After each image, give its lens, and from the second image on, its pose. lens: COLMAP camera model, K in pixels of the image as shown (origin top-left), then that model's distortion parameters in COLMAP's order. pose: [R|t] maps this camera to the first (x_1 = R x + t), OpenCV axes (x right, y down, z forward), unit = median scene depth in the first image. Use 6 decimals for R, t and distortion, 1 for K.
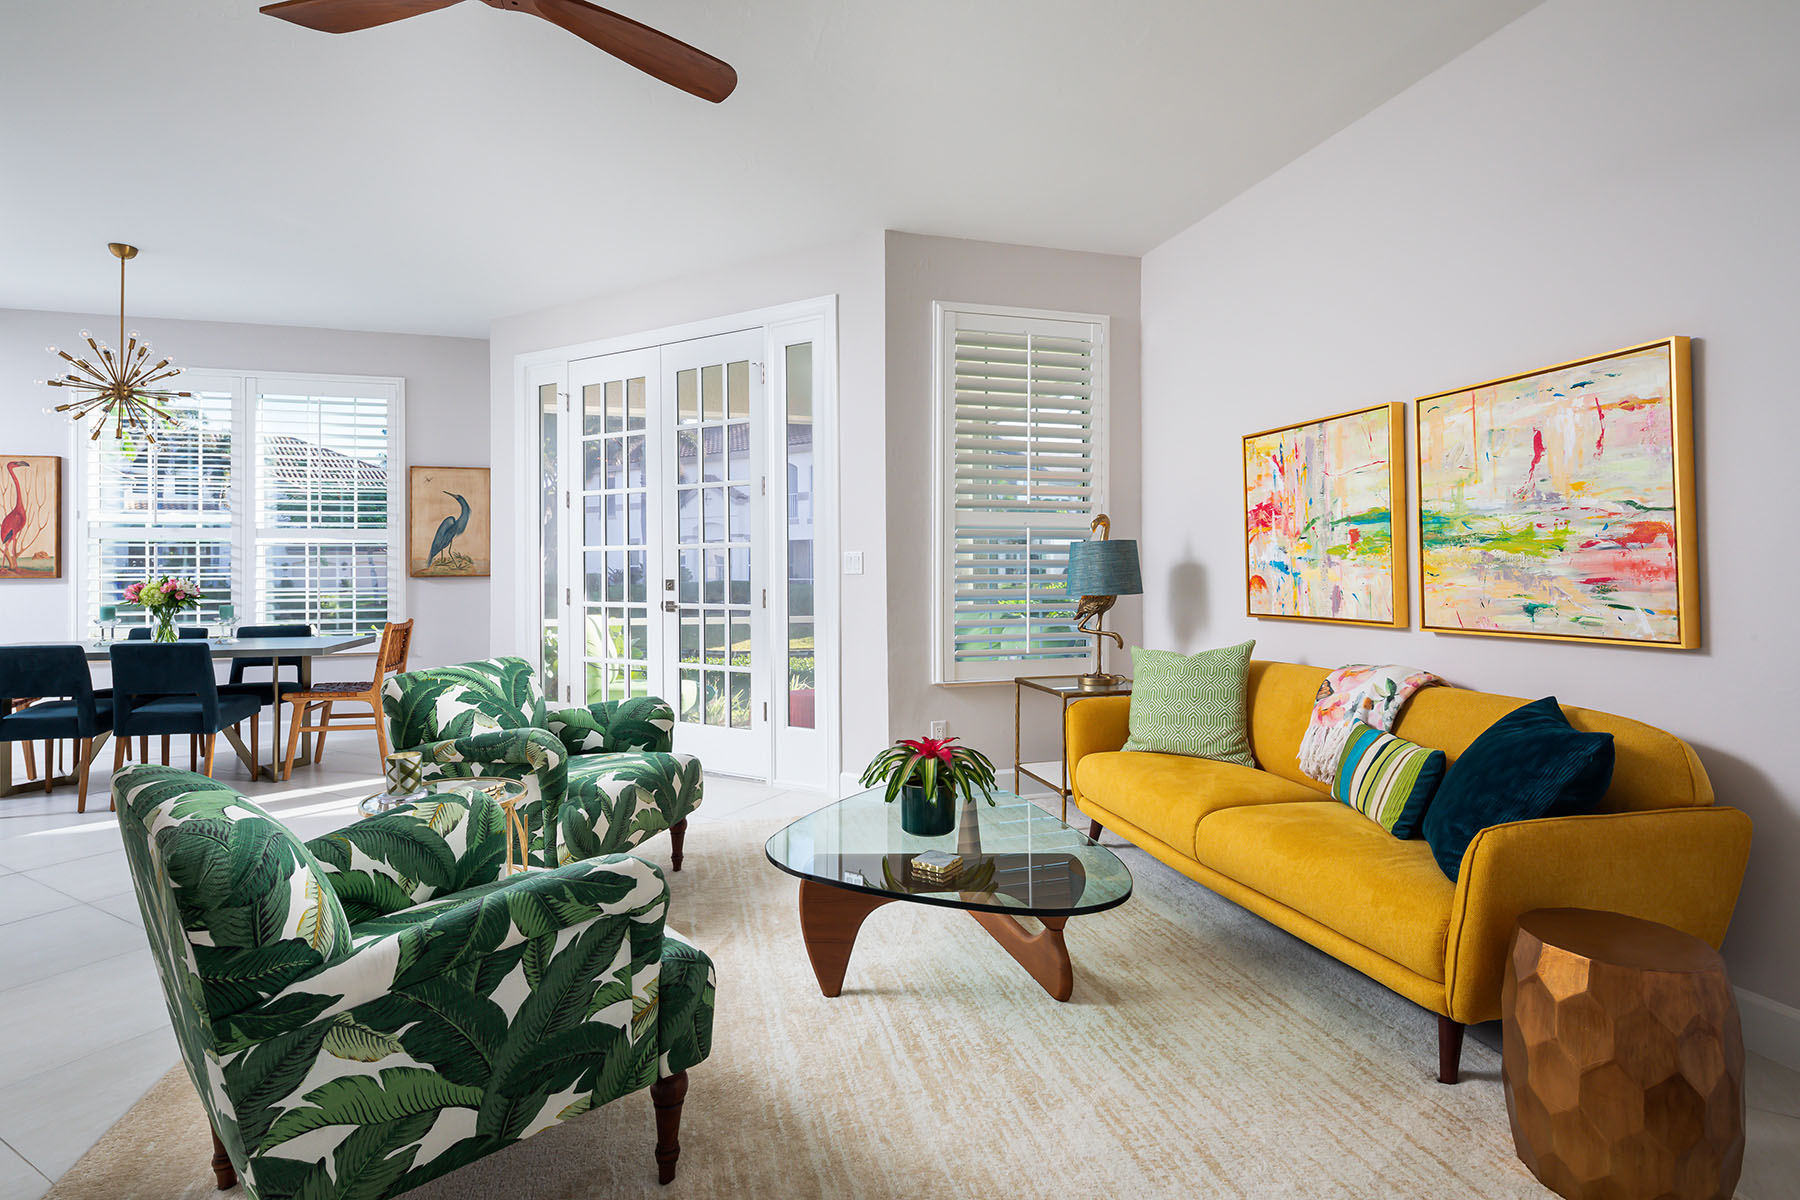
lens RADIAL K [[865.7, 0, 888.5], [0, 865.7, 585.1], [0, 0, 1]] dist [0.005365, -0.002245]
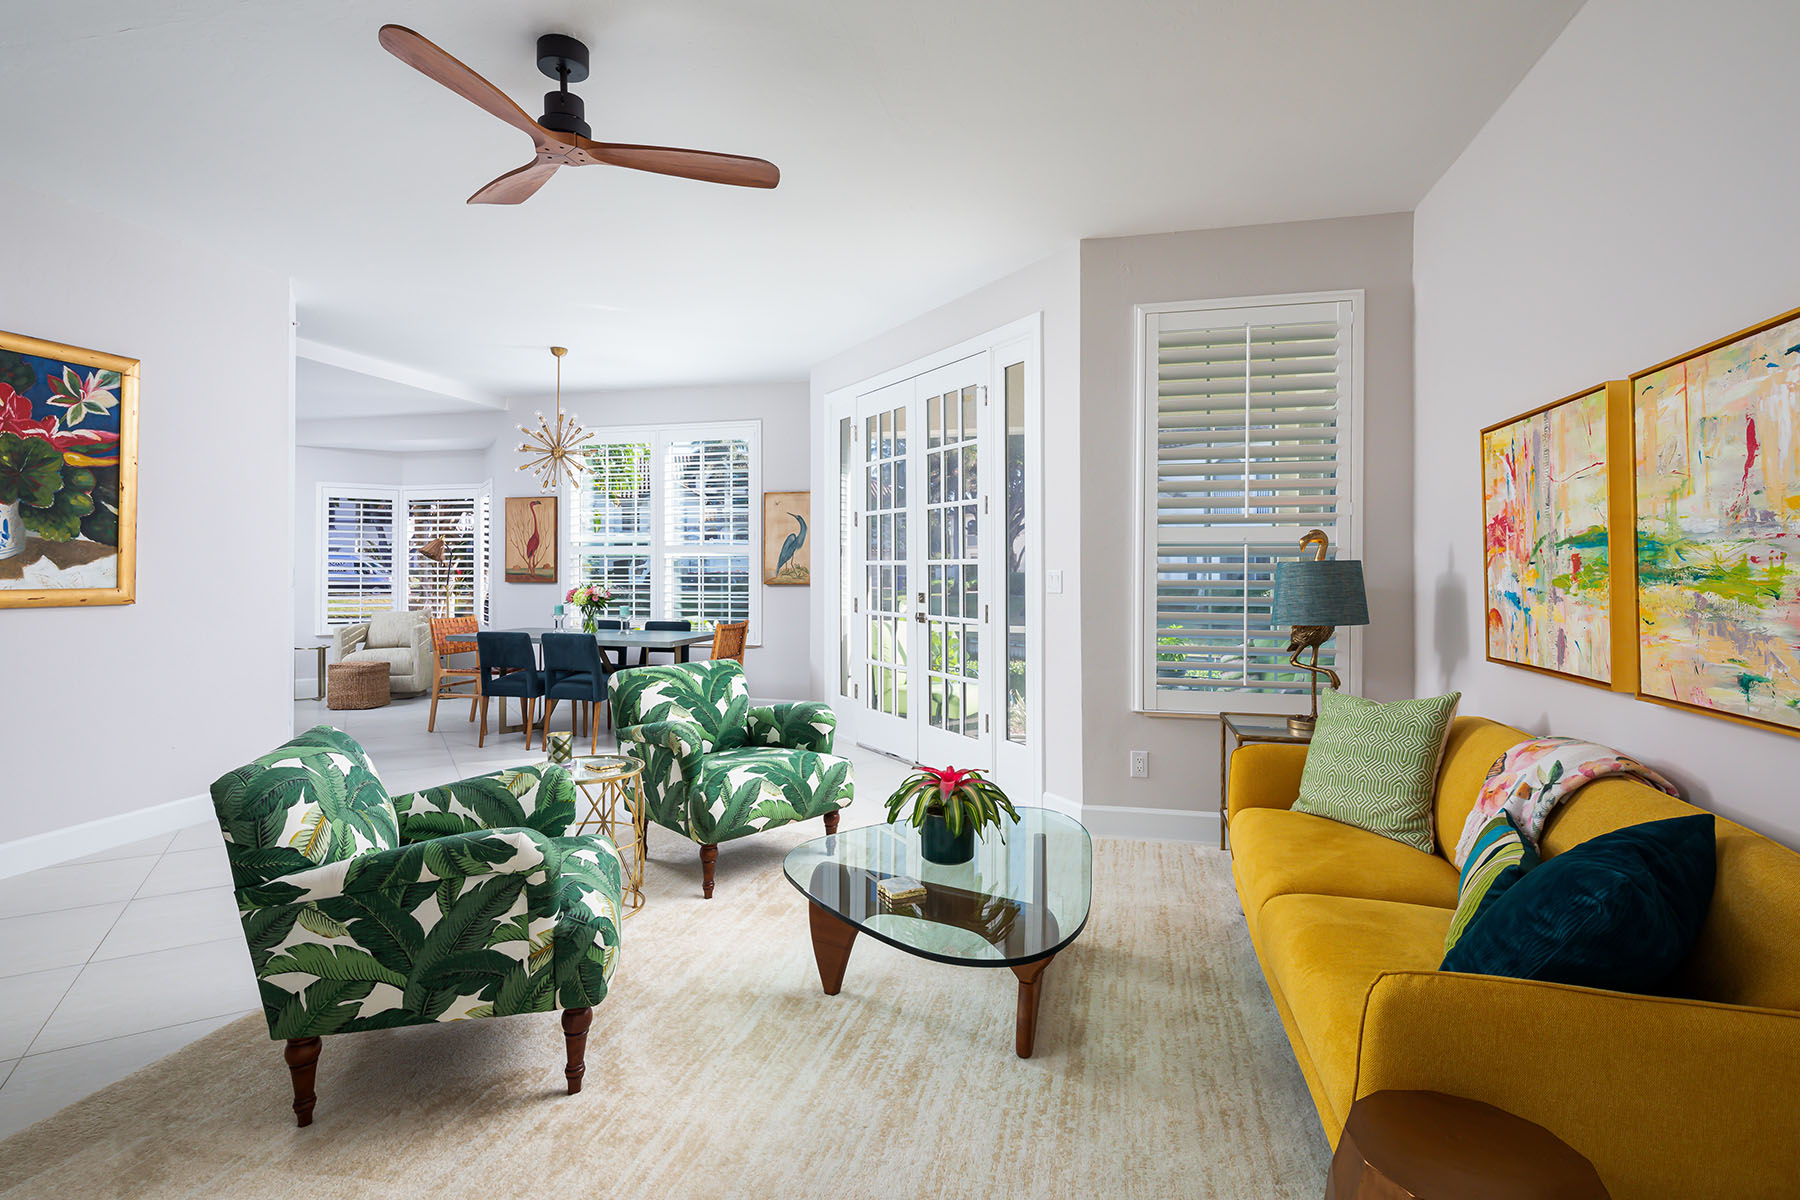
lens RADIAL K [[865.7, 0, 884.3], [0, 865.7, 588.2], [0, 0, 1]] dist [0.005365, -0.002245]
pose [[0.870623, 0.016009, -0.491690, 0.426888], [-0.013622, 0.999872, 0.008434, -0.036922], [0.491762, -0.000645, 0.870730, 0.070479]]
